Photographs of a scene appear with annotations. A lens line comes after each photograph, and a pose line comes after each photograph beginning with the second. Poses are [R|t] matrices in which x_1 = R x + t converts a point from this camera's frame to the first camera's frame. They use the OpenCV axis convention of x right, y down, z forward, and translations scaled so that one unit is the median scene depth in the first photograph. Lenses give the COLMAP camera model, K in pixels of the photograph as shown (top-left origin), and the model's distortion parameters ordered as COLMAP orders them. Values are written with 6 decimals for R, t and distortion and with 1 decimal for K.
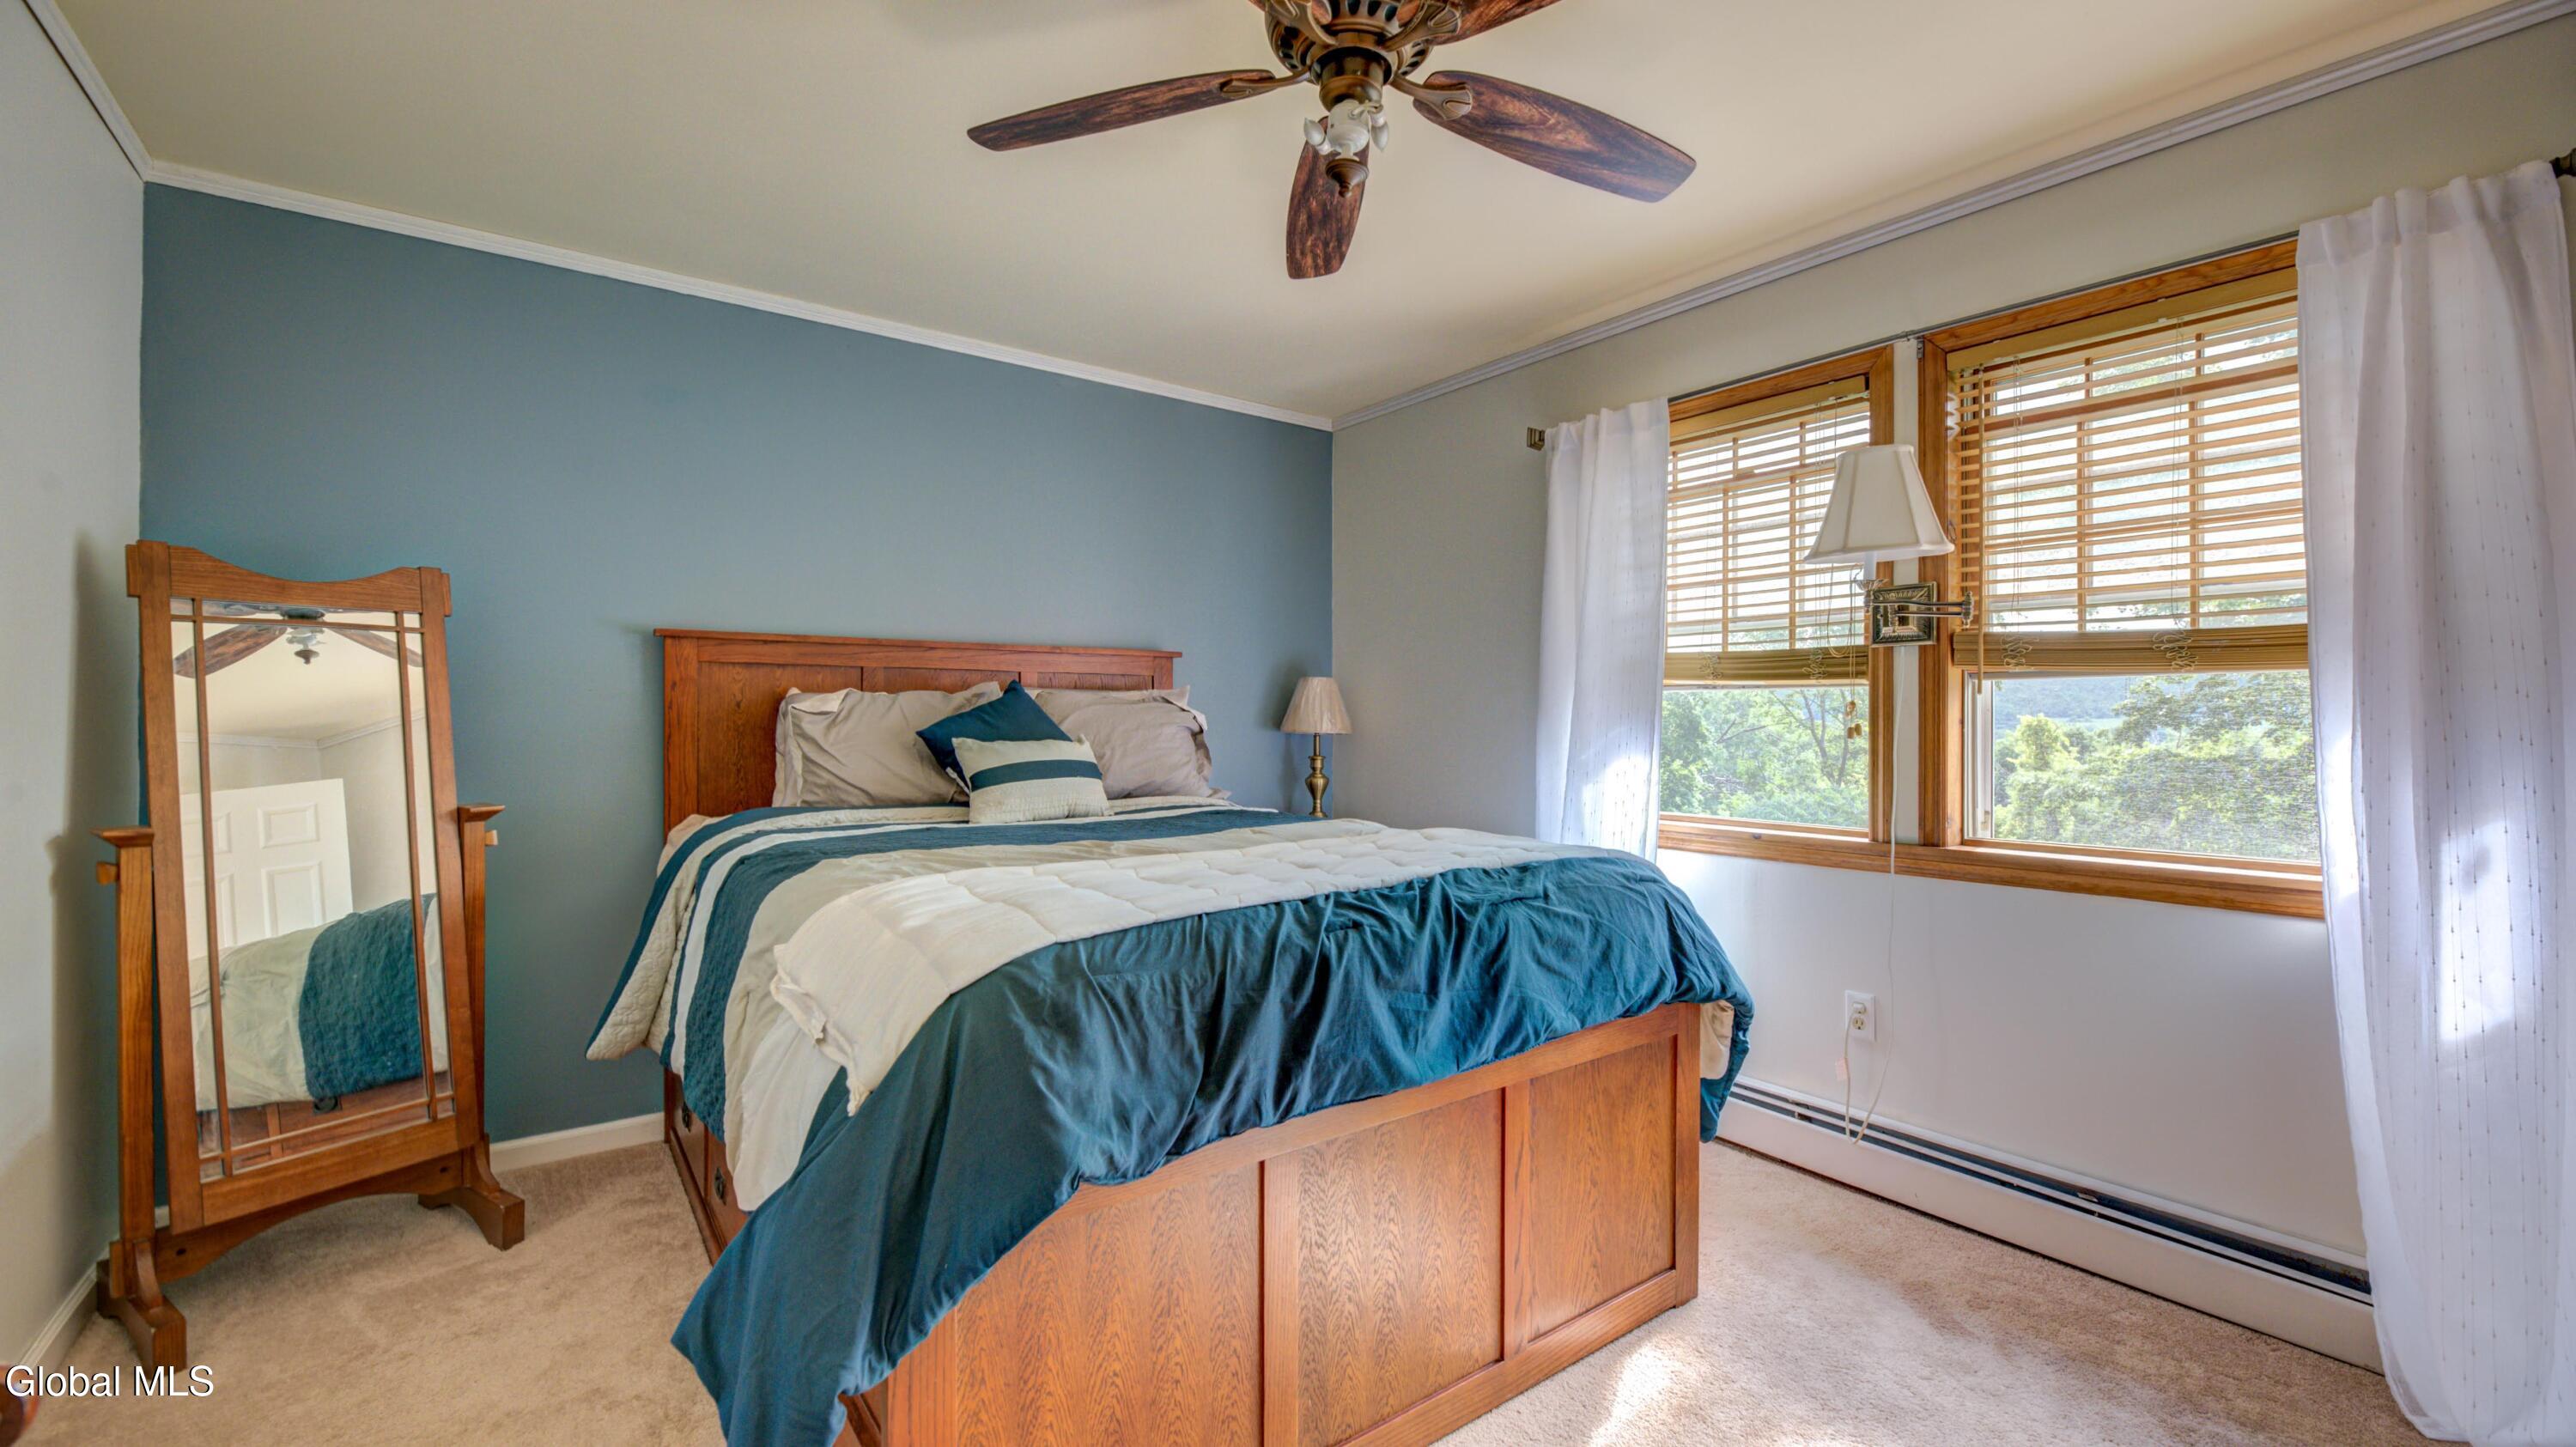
lens RADIAL K [[1063.3, 0, 1290.1], [0, 1063.3, 729.5], [0, 0, 1]] dist [-0.003006, -0.002621]
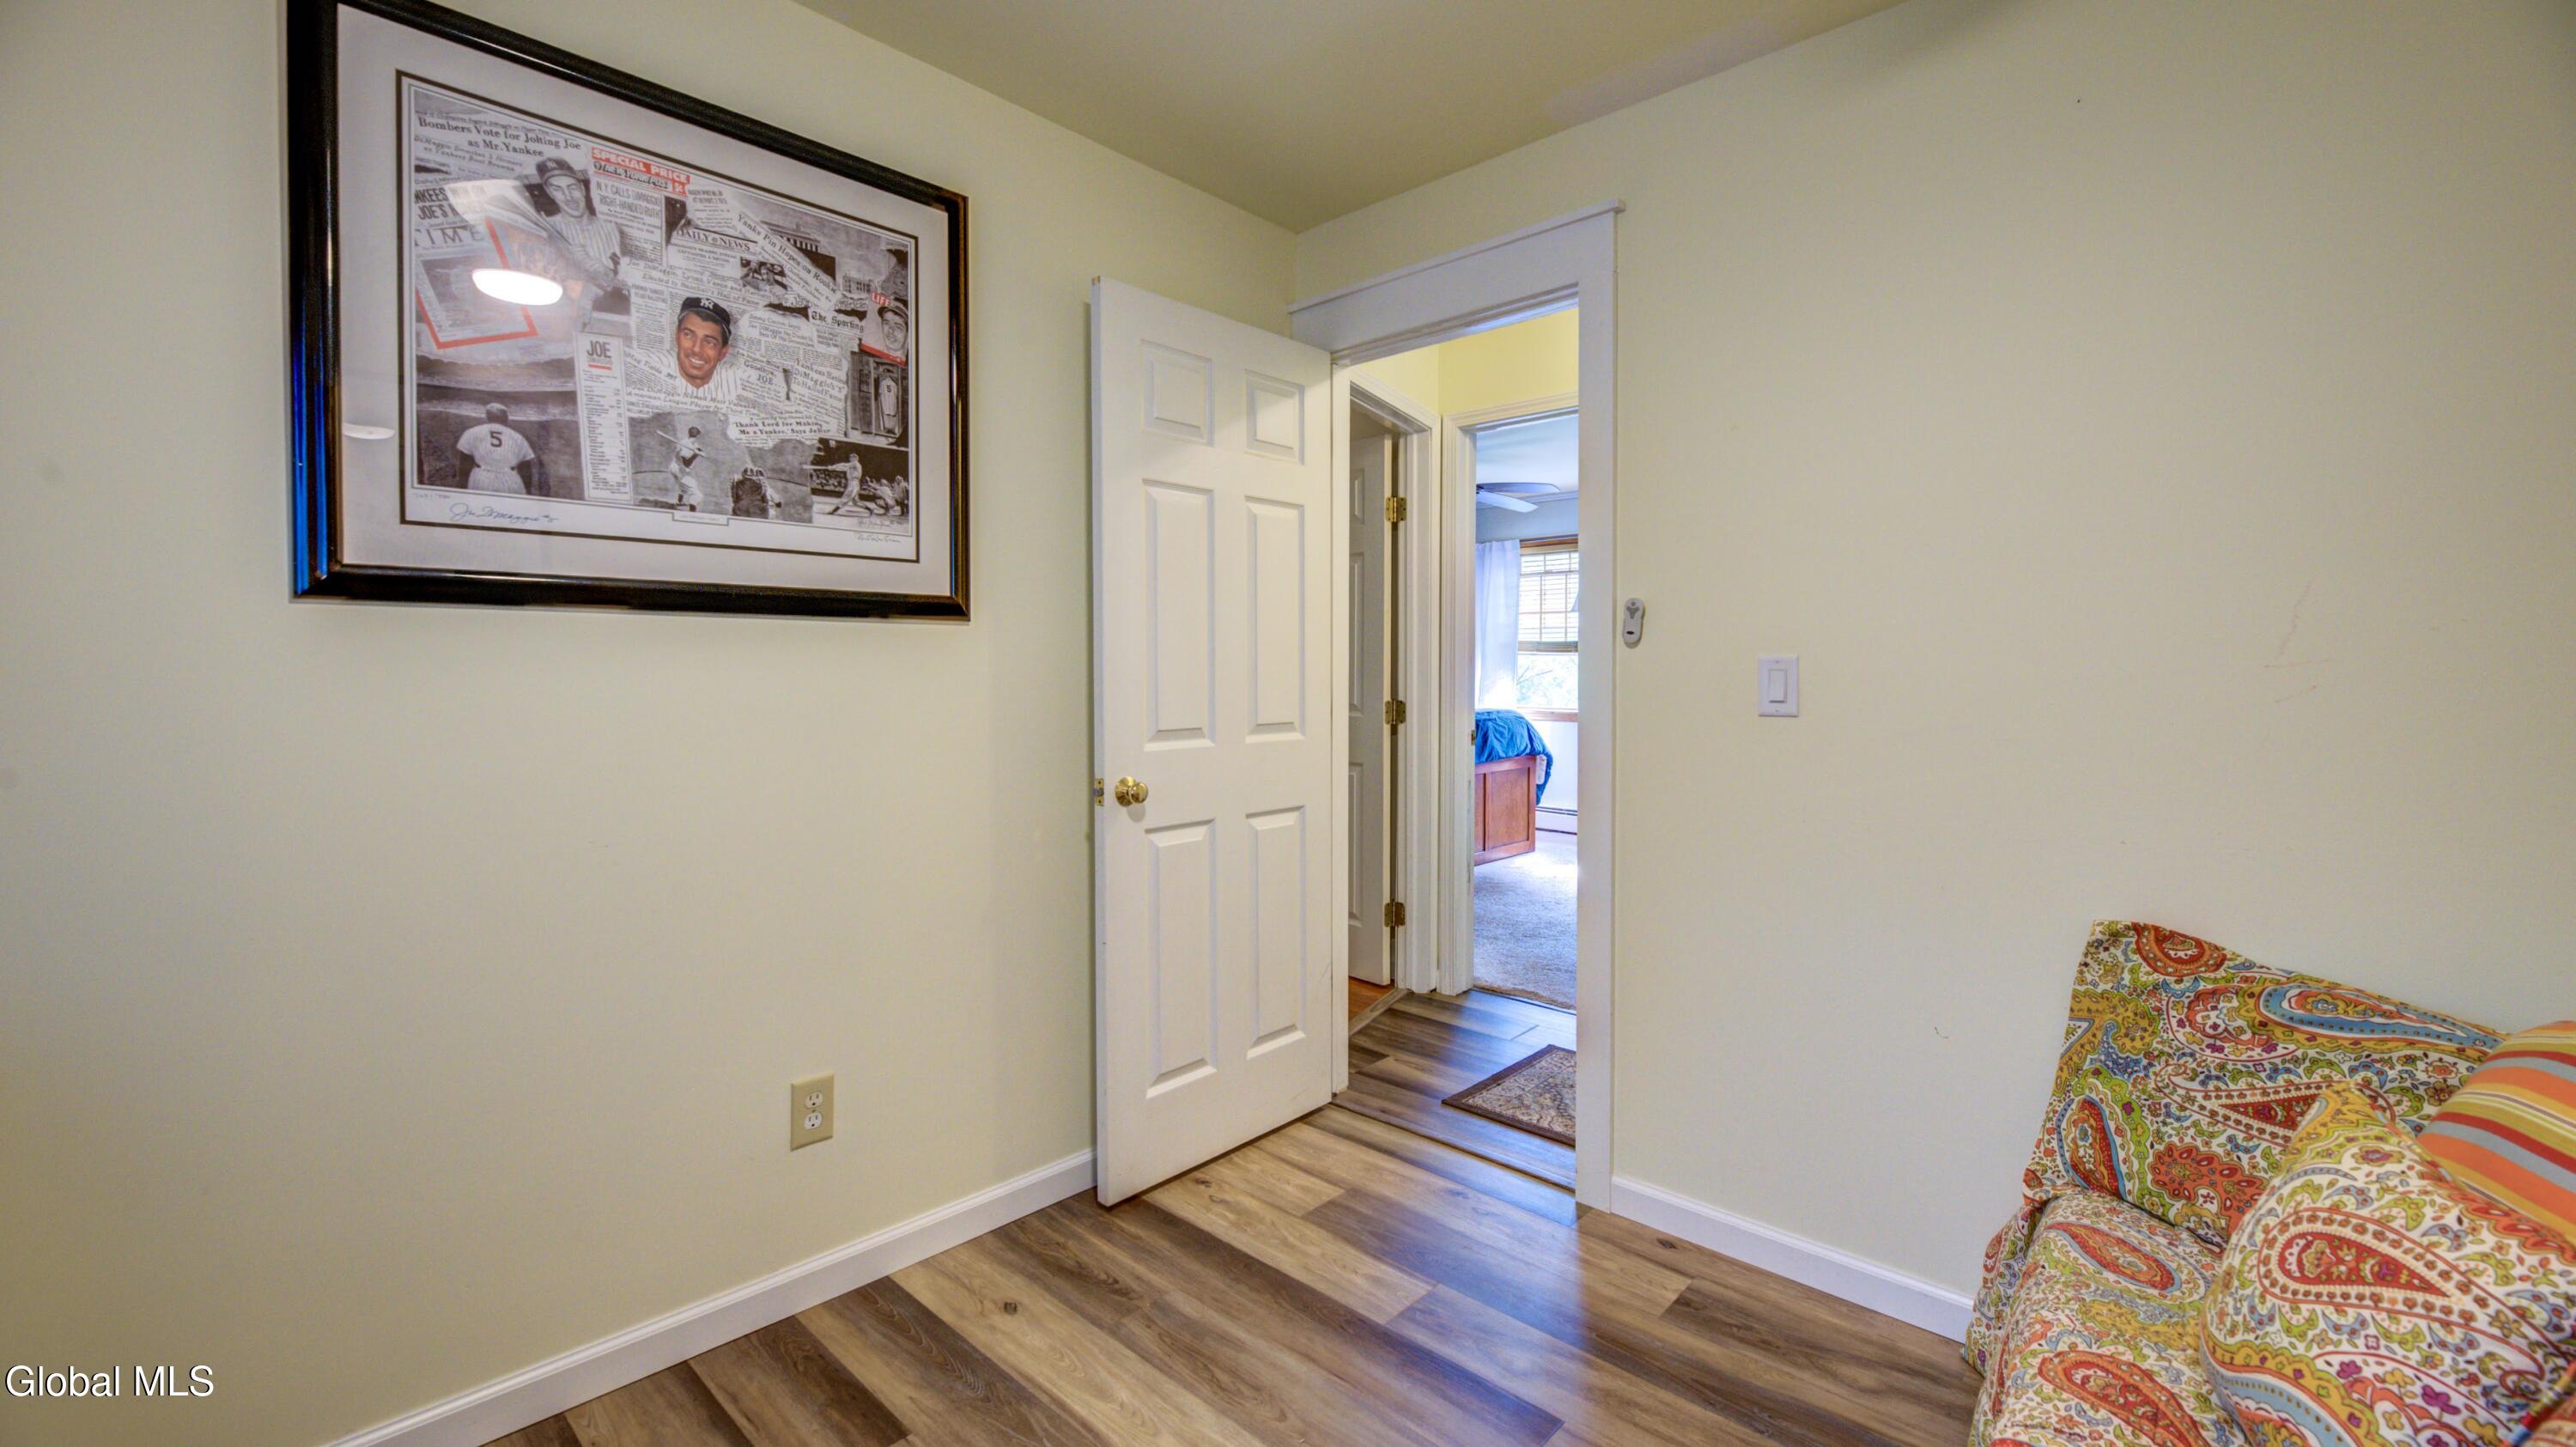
lens RADIAL K [[1063.3, 0, 1286.4], [0, 1063.3, 703.6], [0, 0, 1]] dist [-0.003006, -0.002621]
pose [[0.984527, -0.006042, 0.175130, -0.875085], [0.001282, 0.999627, 0.027278, 0.007539], [-0.175230, -0.026632, 0.984167, -1.924841]]
